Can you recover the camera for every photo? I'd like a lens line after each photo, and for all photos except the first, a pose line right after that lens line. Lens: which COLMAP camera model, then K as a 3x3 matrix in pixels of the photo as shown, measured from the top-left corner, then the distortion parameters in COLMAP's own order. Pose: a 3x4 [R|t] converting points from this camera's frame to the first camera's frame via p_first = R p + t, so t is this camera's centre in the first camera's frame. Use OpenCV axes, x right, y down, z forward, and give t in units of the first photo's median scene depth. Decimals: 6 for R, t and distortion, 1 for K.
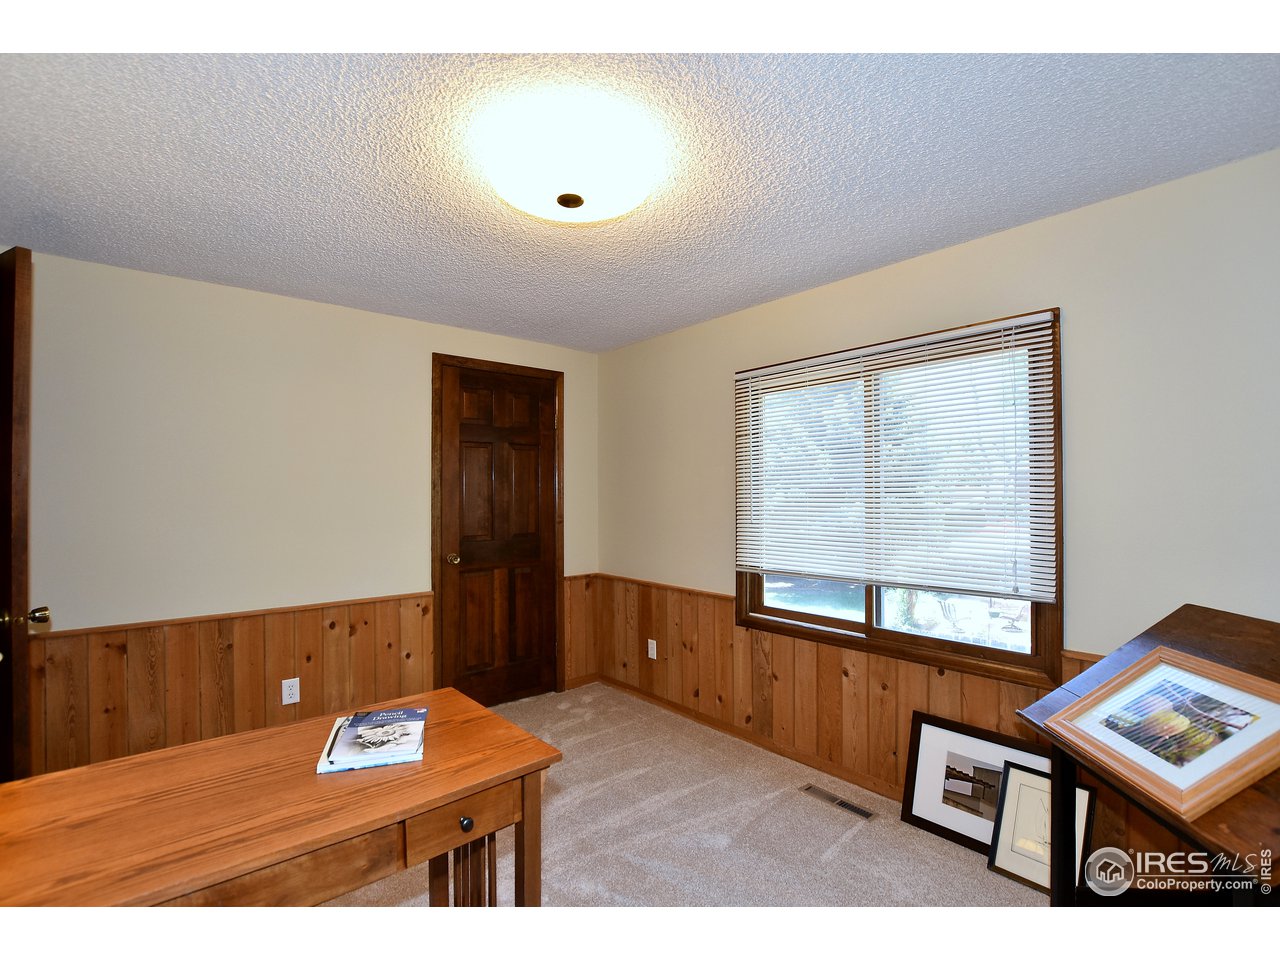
lens RADIAL K [[587.9, 0, 630.5], [0, 587.9, 489.5], [0, 0, 1]] dist [-0.030573, 0.002877]
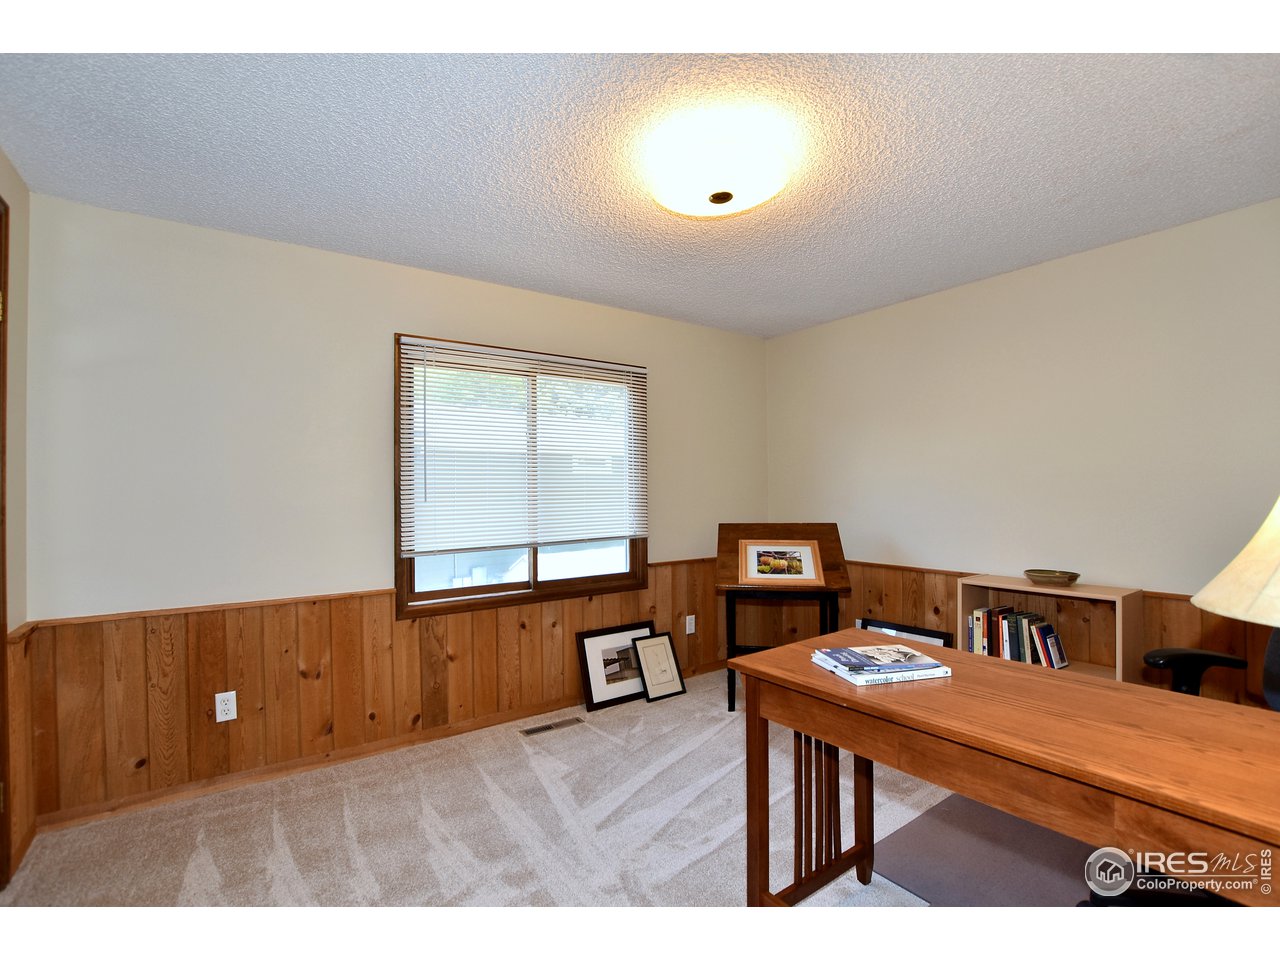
lens RADIAL K [[587.9, 0, 637.3], [0, 587.9, 478.3], [0, 0, 1]] dist [-0.030573, 0.002877]
pose [[0.074945, 0.023836, 0.996903, -0.904743], [0.001321, 0.999711, -0.024002, 0.055545], [-0.997187, 0.003115, 0.074892, 0.783494]]
